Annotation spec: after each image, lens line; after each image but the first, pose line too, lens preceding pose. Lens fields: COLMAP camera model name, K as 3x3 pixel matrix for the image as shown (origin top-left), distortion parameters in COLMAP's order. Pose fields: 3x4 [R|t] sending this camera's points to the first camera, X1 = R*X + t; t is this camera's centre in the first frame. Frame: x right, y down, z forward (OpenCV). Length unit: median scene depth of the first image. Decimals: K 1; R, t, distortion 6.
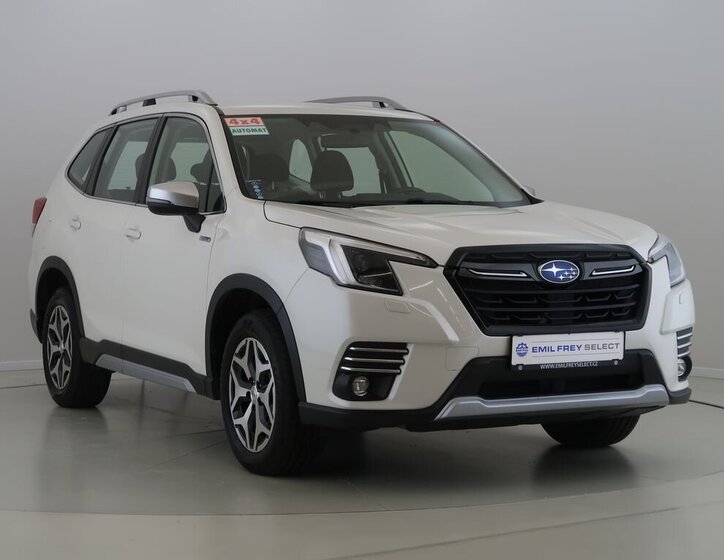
lens RADIAL K [[915.6, 0, 361.7], [0, 915.6, 282.4], [0, 0, 1]] dist [-0.038755, 0.000000]
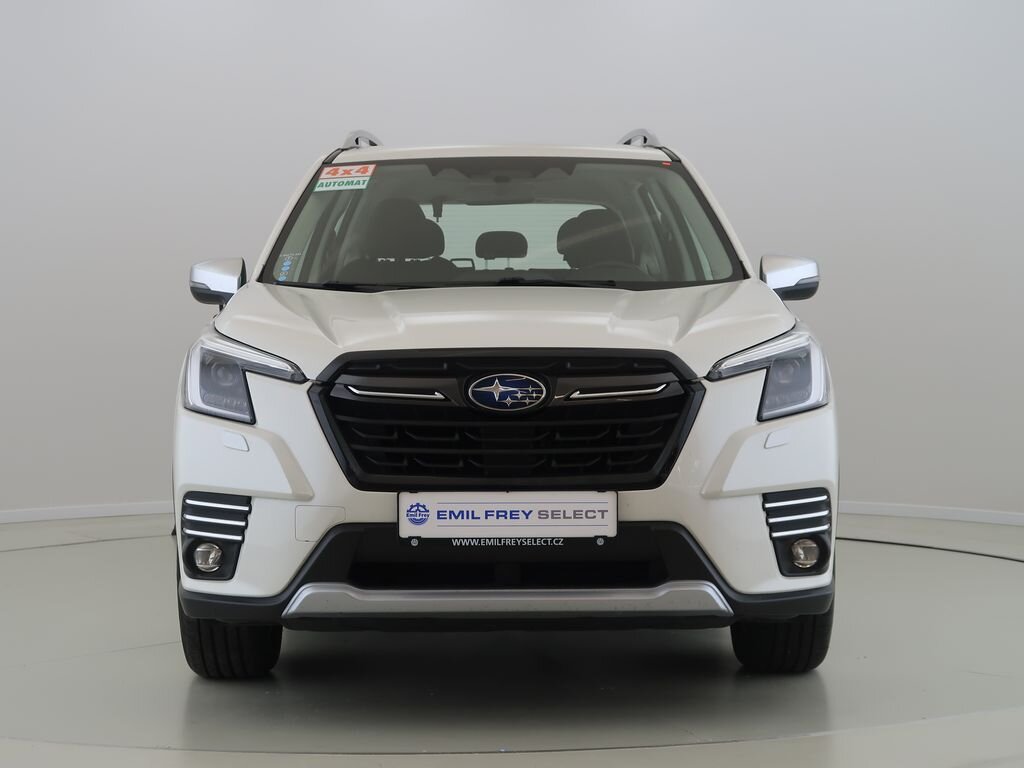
lens RADIAL K [[1290.6, 0, 512.0], [0, 1290.6, 378.5], [0, 0, 1]] dist [-0.001212, 0.000000]
pose [[0.952883, 0.009715, -0.303183, 0.490268], [-0.014271, 0.999816, -0.012816, -0.009630], [0.303003, 0.016539, 0.952846, 0.157806]]
